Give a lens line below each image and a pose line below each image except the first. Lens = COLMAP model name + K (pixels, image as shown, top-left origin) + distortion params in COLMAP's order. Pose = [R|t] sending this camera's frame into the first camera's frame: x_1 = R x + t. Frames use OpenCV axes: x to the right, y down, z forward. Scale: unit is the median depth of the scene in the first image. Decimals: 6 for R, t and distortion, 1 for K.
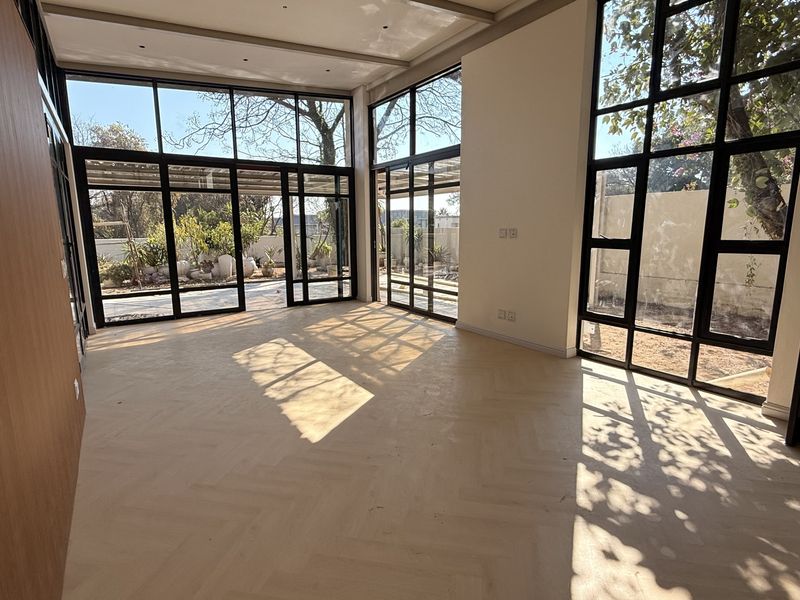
lens RADIAL K [[425.4, 0, 395.4], [0, 425.4, 300.7], [0, 0, 1]] dist [0.000190, 0.001667]
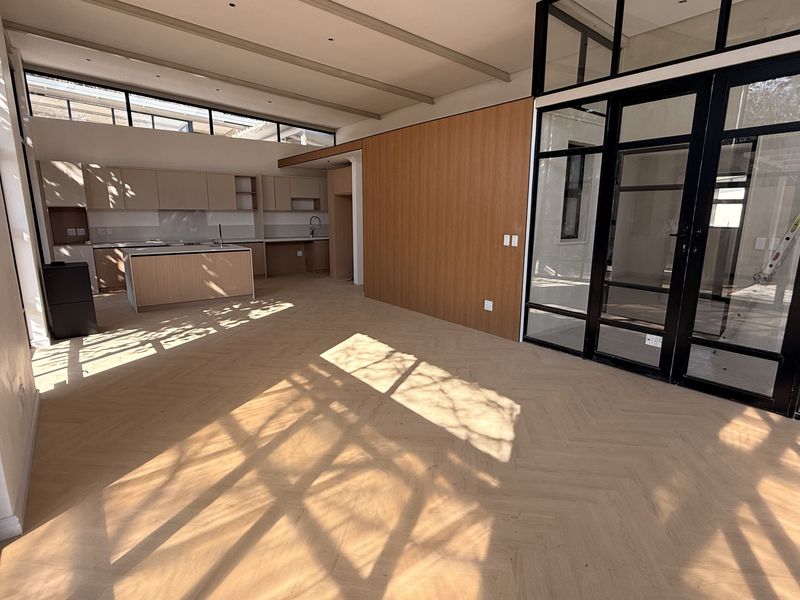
lens RADIAL K [[425.4, 0, 395.4], [0, 425.4, 300.7], [0, 0, 1]] dist [0.000190, 0.001667]
pose [[-0.998856, 0.014833, -0.045468, -0.194133], [-0.003155, 0.928180, 0.372119, -0.340662], [0.047722, 0.371836, -0.927071, 1.925150]]
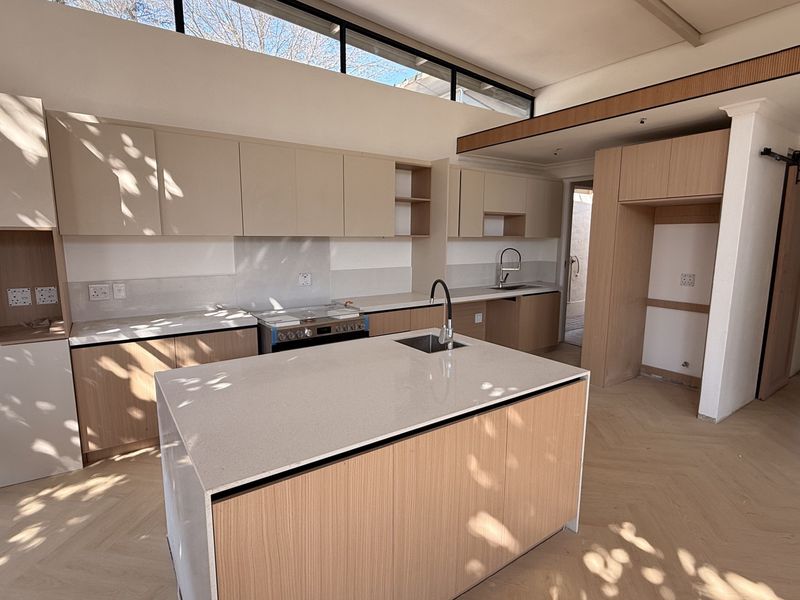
lens RADIAL K [[425.4, 0, 395.4], [0, 425.4, 300.7], [0, 0, 1]] dist [0.000190, 0.001667]
pose [[-0.999741, 0.011663, -0.019556, 0.573649], [0.004904, 0.948997, 0.315247, -0.118793], [0.022236, 0.315070, -0.948808, 0.620940]]
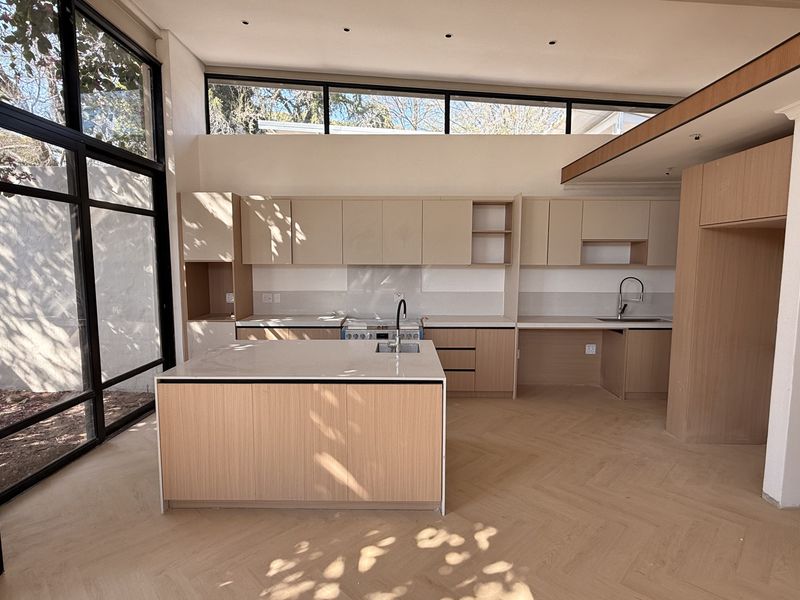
lens RADIAL K [[425.4, 0, 395.4], [0, 425.4, 300.7], [0, 0, 1]] dist [0.000190, 0.001667]
pose [[-0.825035, -0.043599, 0.563397, 0.039896], [0.104133, 0.968214, 0.227417, -0.136008], [-0.555404, 0.246295, -0.794270, 0.677099]]
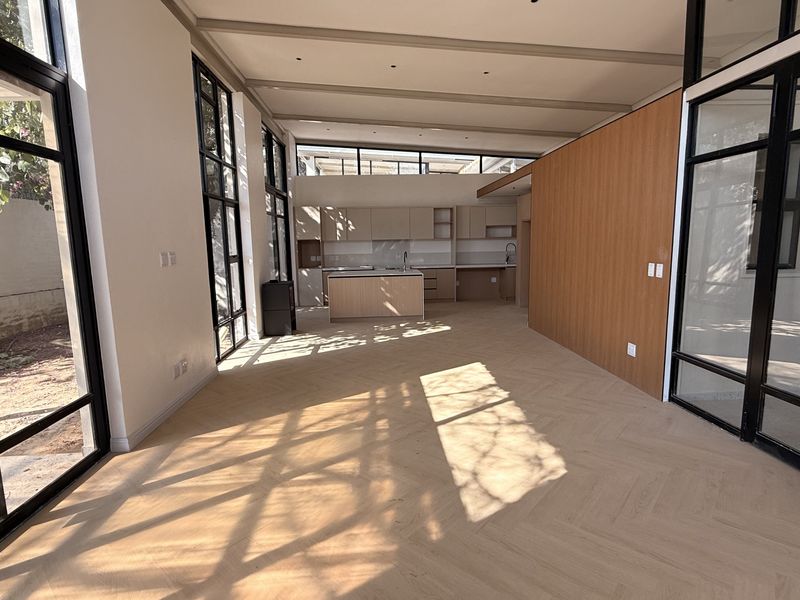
lens RADIAL K [[425.4, 0, 395.4], [0, 425.4, 300.7], [0, 0, 1]] dist [0.000190, 0.001667]
pose [[-0.856586, -0.045632, 0.513982, -0.572561], [0.117039, 0.952940, 0.279656, -0.320647], [-0.502555, 0.299705, -0.810935, 1.845746]]
